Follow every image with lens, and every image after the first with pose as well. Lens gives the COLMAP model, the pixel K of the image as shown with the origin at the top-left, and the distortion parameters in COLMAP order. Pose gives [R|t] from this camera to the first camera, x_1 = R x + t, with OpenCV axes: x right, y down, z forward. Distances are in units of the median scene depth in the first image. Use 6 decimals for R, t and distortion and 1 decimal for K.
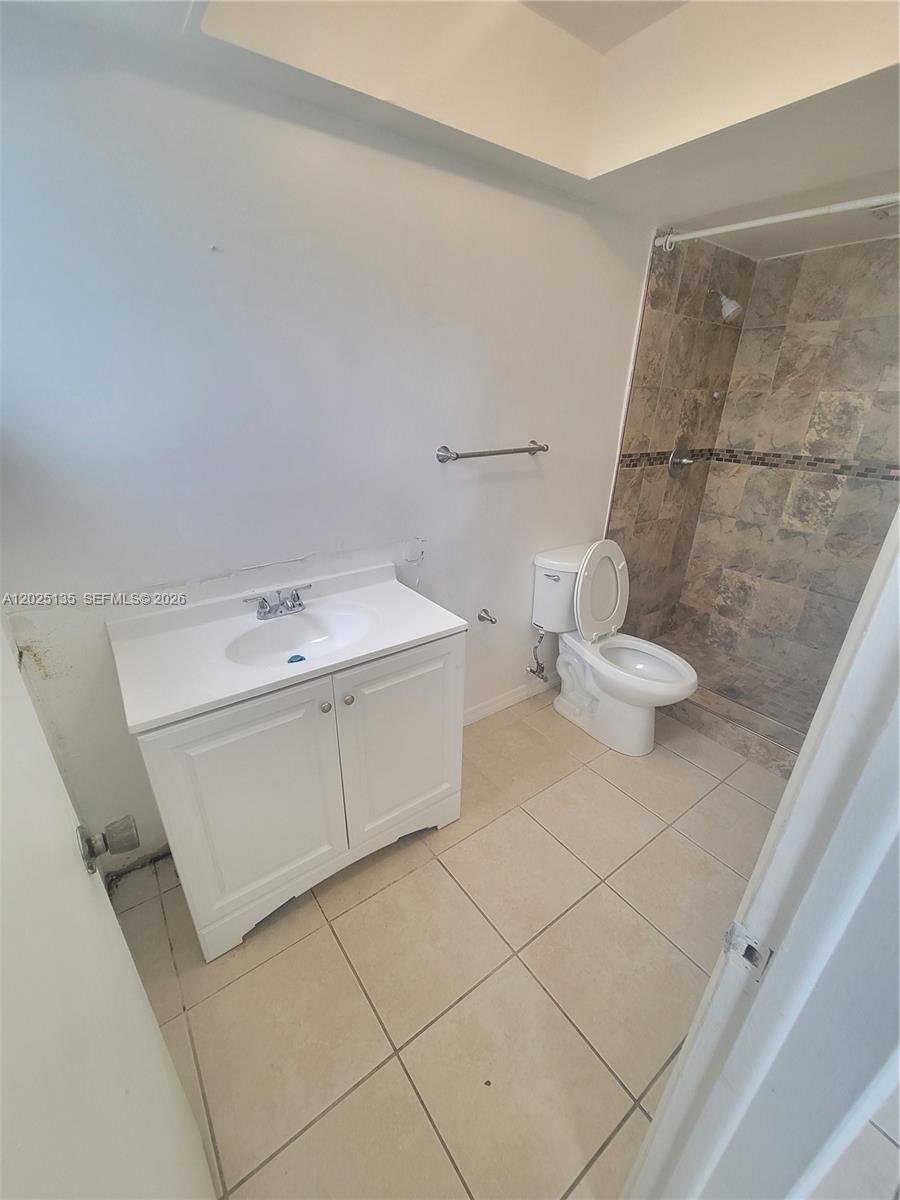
lens RADIAL K [[495.6, 0, 451.1], [0, 495.6, 600.9], [0, 0, 1]] dist [0.034131, -0.003399]
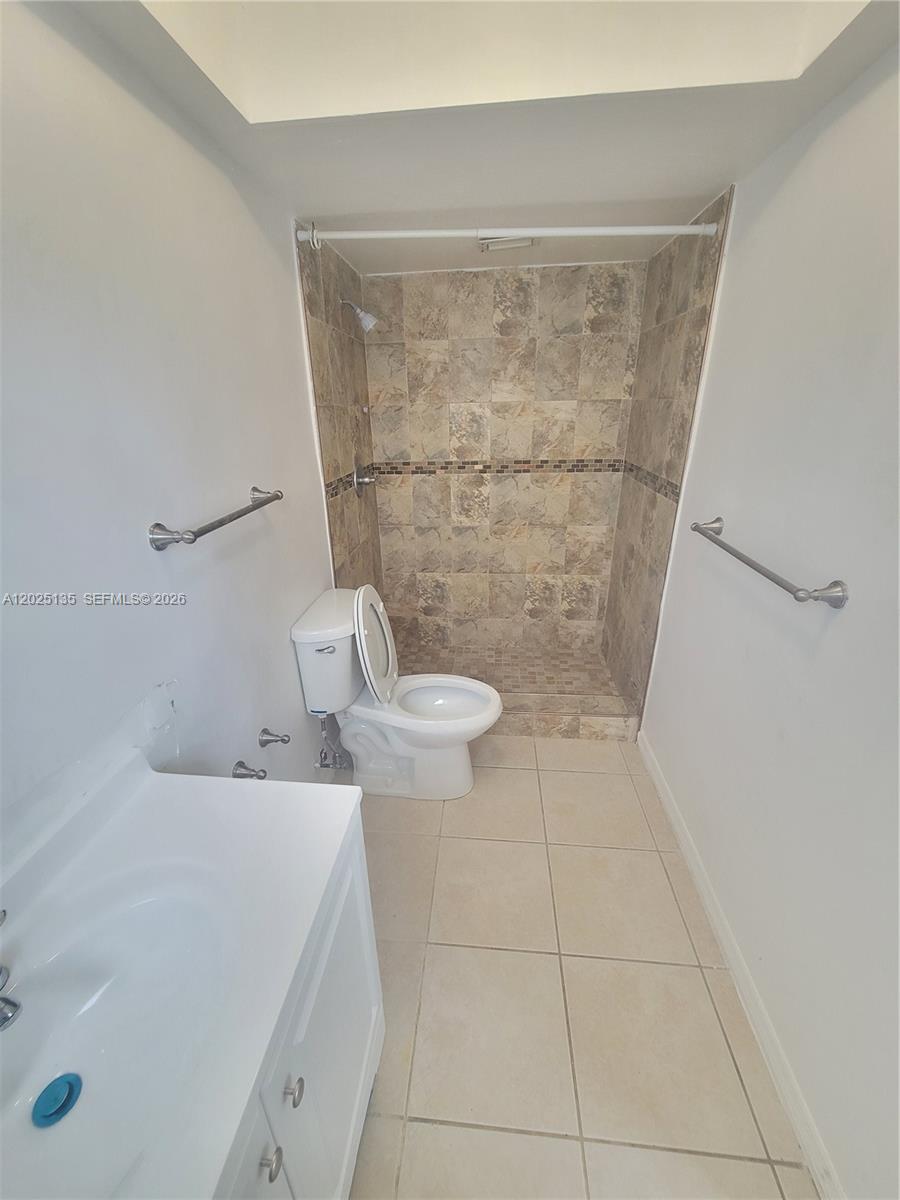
lens RADIAL K [[495.6, 0, 444.8], [0, 495.6, 607.8], [0, 0, 1]] dist [0.034131, -0.003399]
pose [[0.683745, -0.321185, 0.655235, -0.141172], [0.324913, 0.938005, 0.120743, -0.125172], [-0.653395, 0.130337, 0.745713, 0.243564]]
